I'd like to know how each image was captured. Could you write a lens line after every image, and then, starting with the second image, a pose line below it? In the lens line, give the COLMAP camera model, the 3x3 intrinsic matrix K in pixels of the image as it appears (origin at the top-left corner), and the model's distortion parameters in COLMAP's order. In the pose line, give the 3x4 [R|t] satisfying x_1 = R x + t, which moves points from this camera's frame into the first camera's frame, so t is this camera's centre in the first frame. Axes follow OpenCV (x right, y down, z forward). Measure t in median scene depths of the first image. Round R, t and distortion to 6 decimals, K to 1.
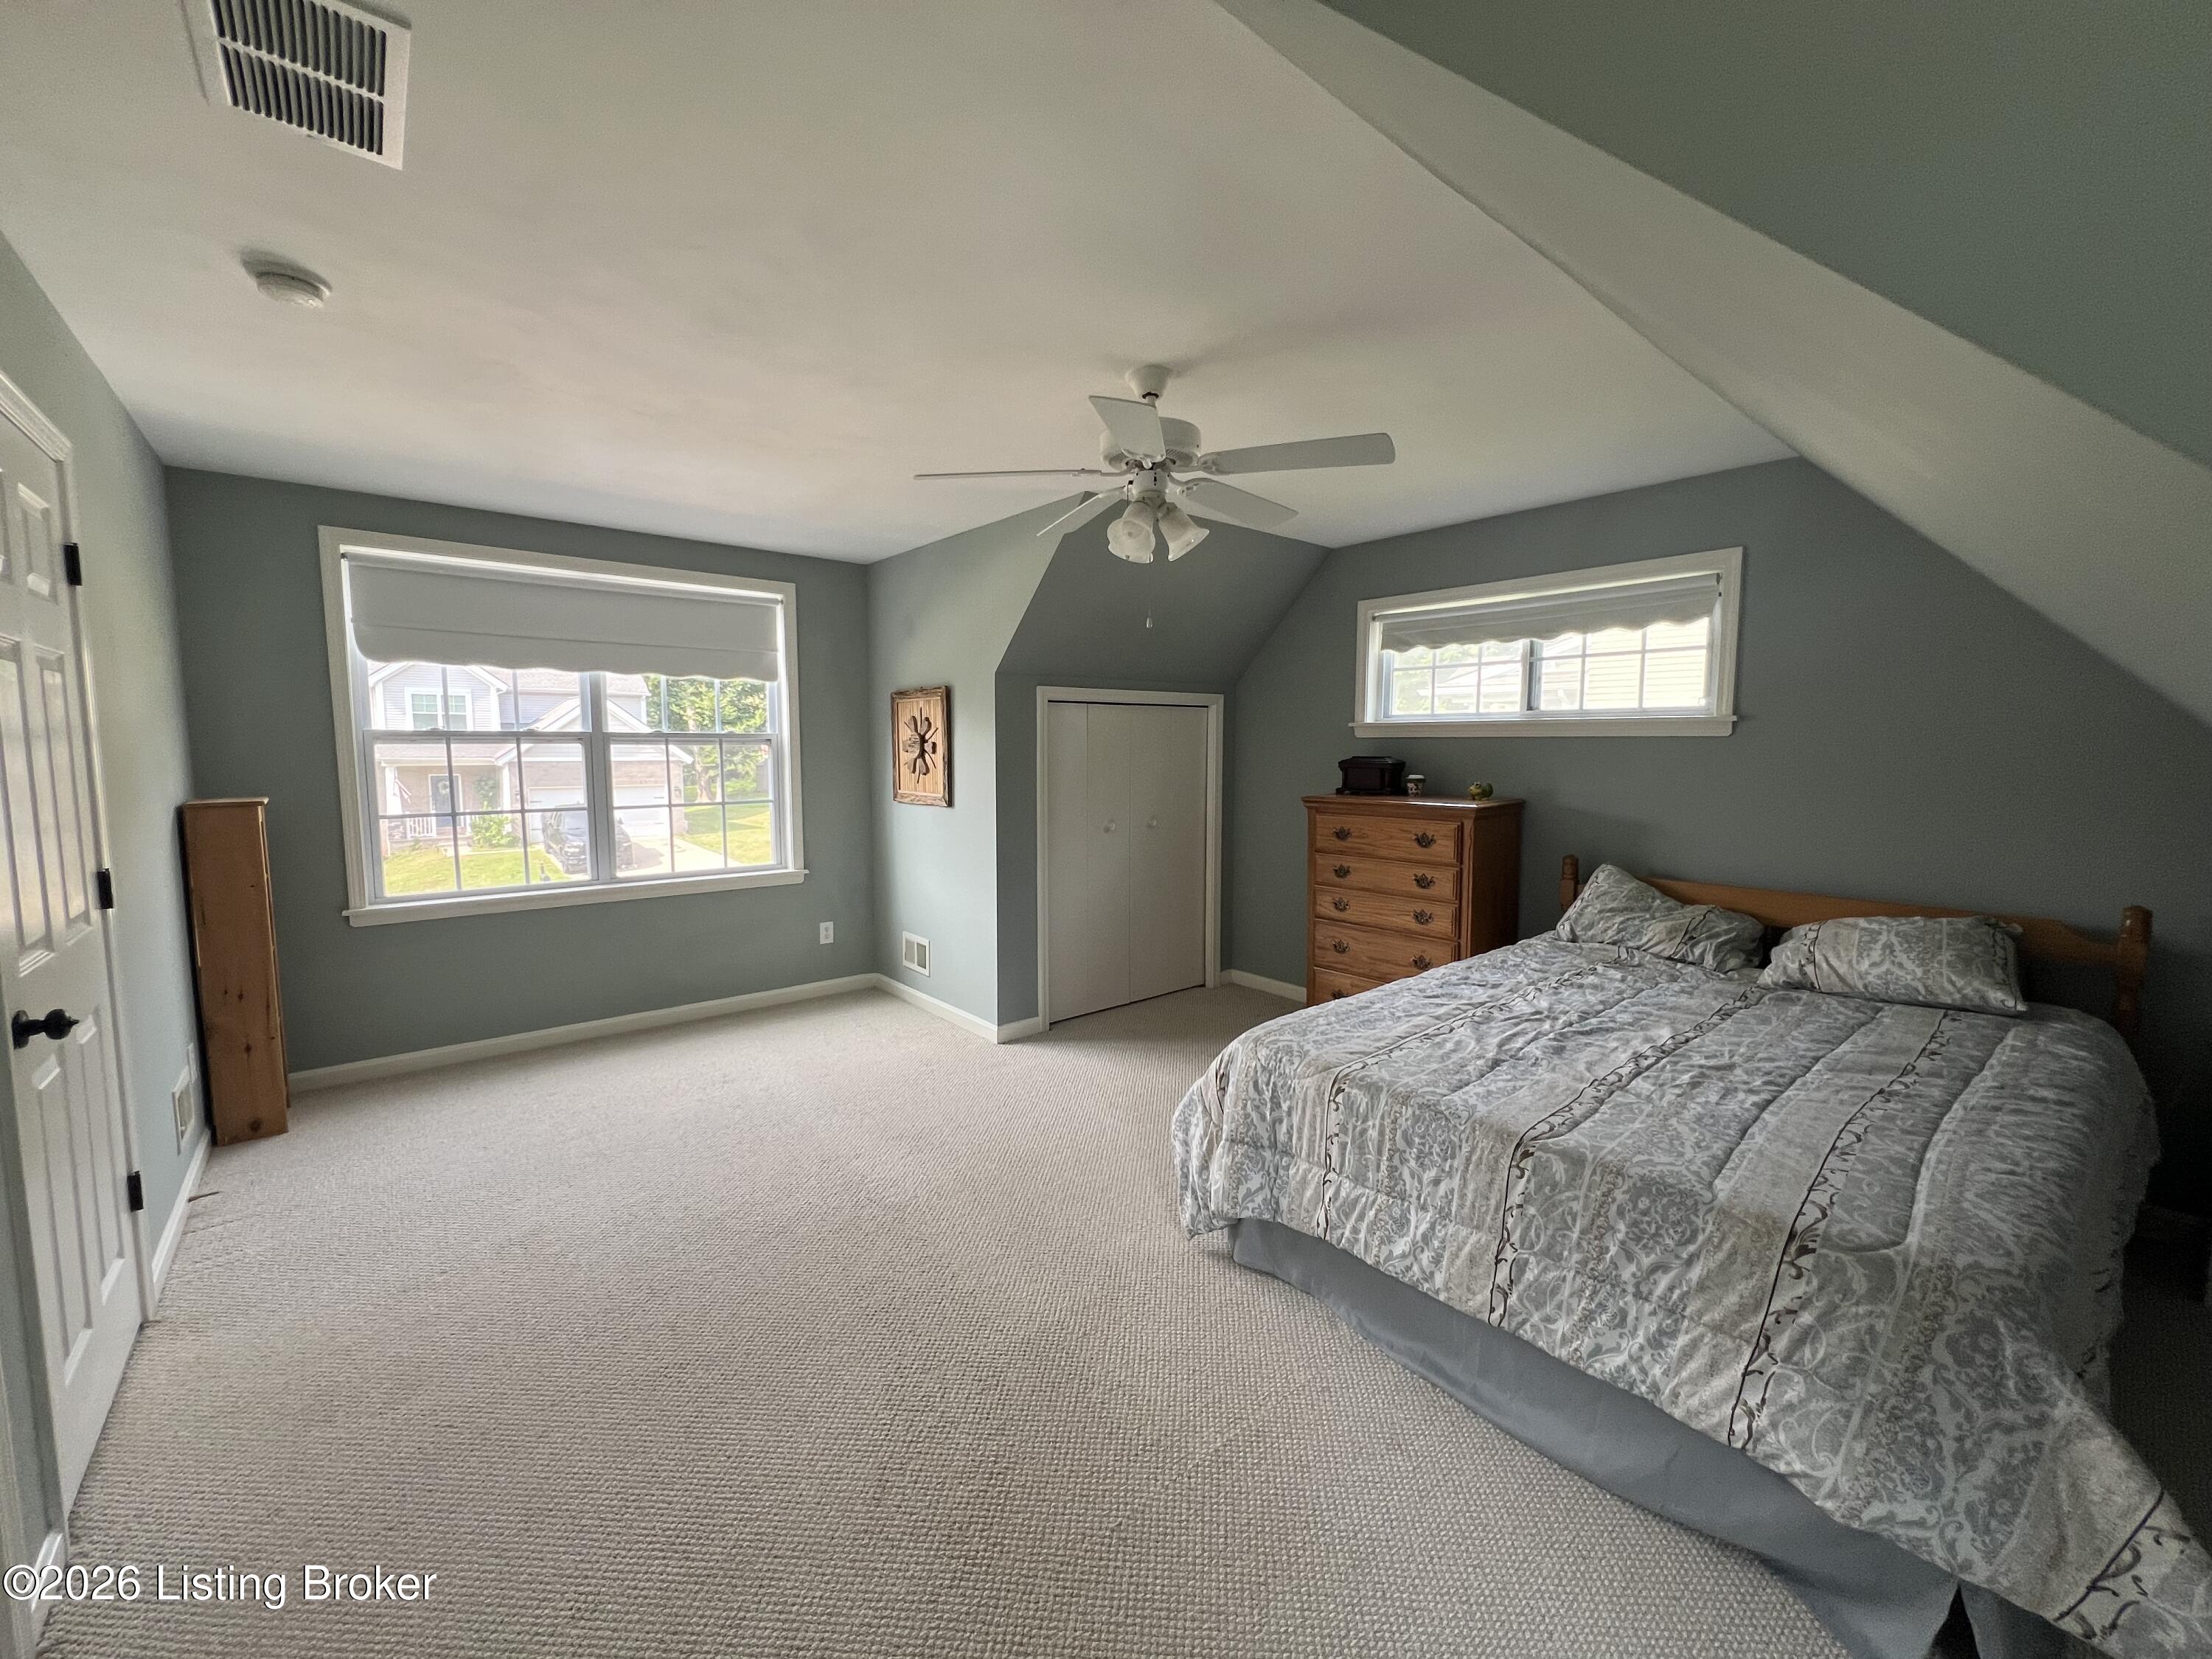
lens RADIAL K [[883.8, 0, 1106.0], [0, 883.8, 829.5], [0, 0, 1]] dist [0.000224, 0.000022]
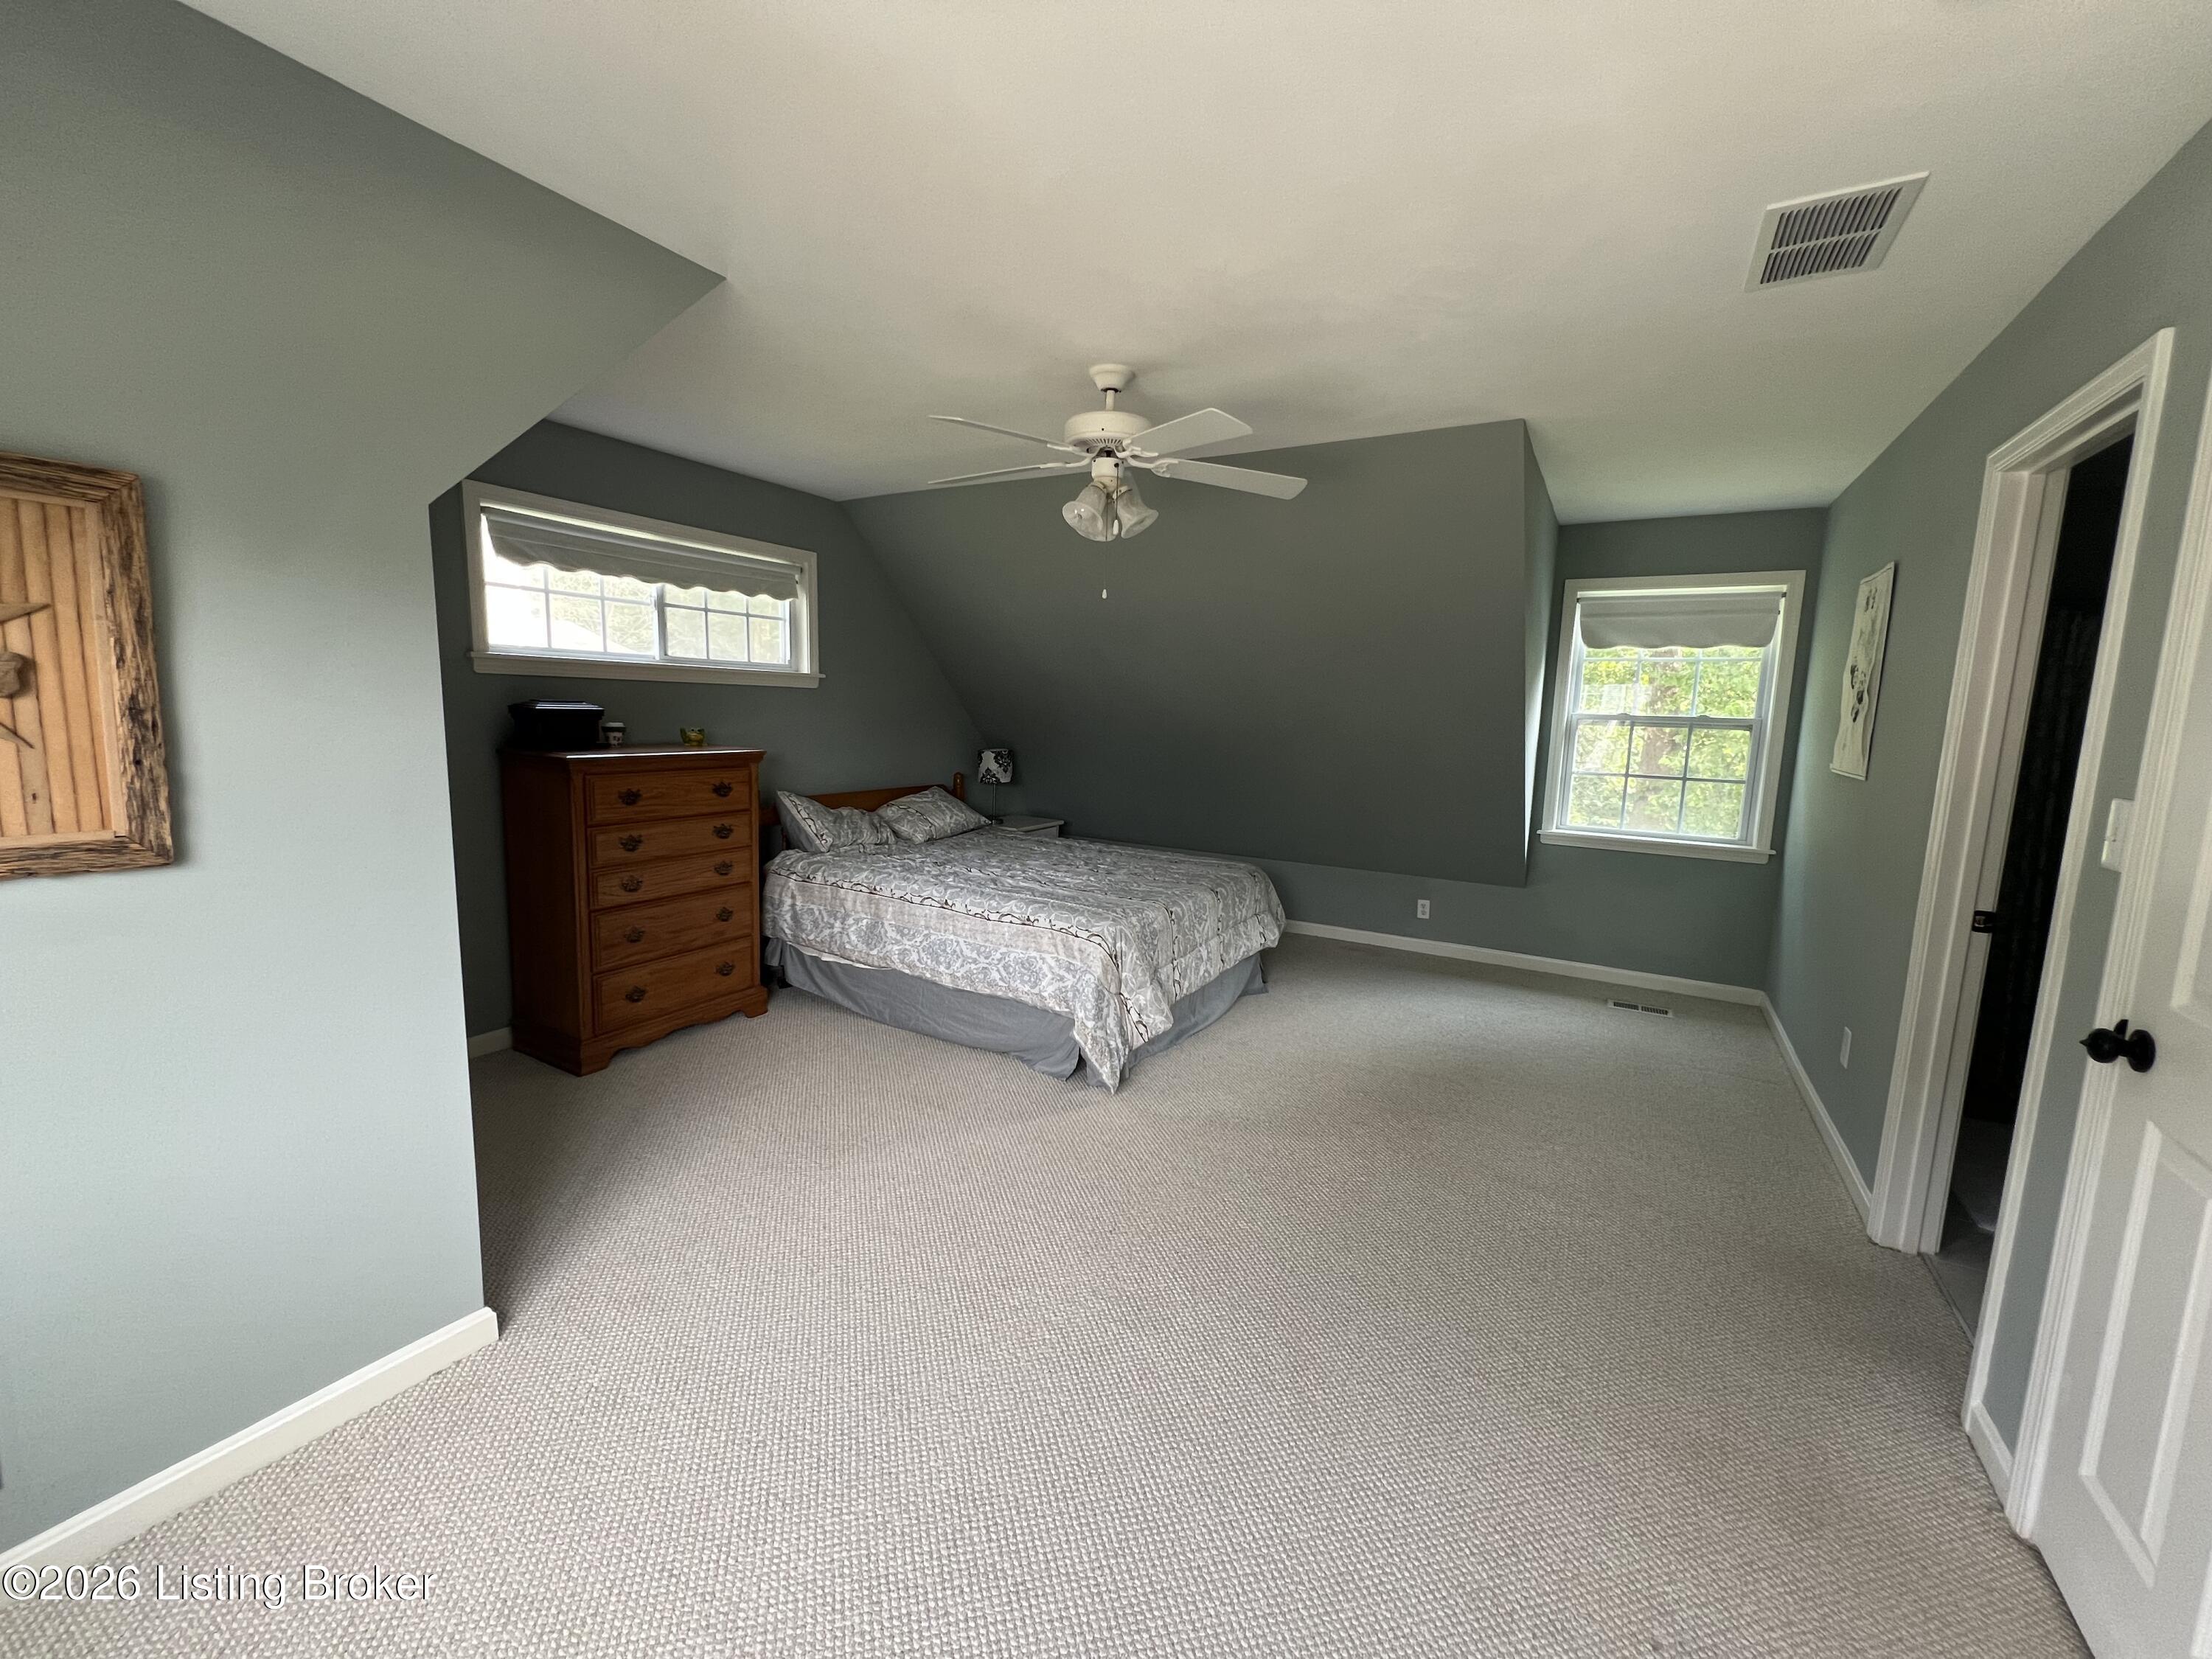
lens RADIAL K [[883.8, 0, 1106.0], [0, 883.8, 829.5], [0, 0, 1]] dist [0.000224, 0.000022]
pose [[-0.340219, -0.140303, 0.929820, -0.665472], [0.061056, 0.983424, 0.170732, -0.081363], [-0.938362, 0.114857, -0.326013, 0.885230]]
